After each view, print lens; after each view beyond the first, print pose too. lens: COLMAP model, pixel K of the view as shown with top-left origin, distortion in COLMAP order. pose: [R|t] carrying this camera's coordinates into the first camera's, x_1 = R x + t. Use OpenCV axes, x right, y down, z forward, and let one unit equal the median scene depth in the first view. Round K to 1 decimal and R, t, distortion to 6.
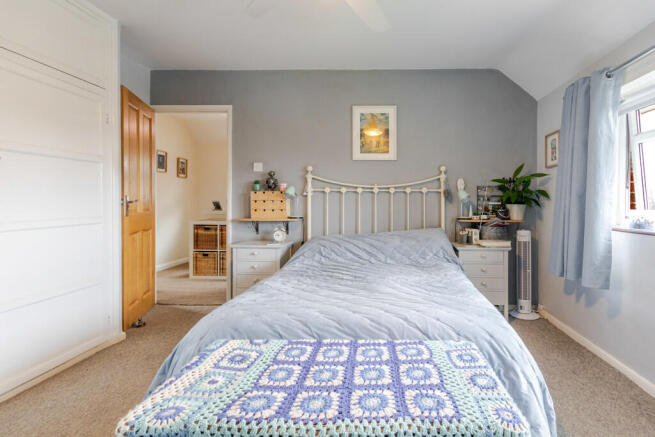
lens RADIAL K [[317.4, 0, 327.3], [0, 317.4, 207.3], [0, 0, 1]] dist [0.001547, 0.000290]
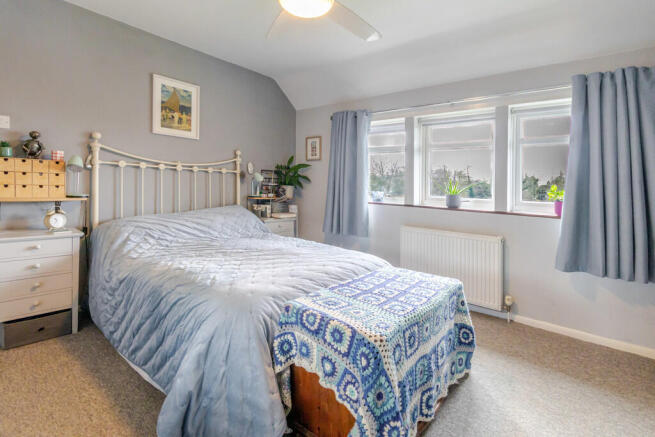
lens RADIAL K [[314.1, 0, 325.2], [0, 314.1, 184.4], [0, 0, 1]] dist [0.003531, 0.000801]
pose [[0.631799, 0.024670, 0.774740, -0.312665], [-0.023706, 0.999641, -0.012499, -0.001651], [-0.774770, -0.010469, 0.632157, 0.043831]]
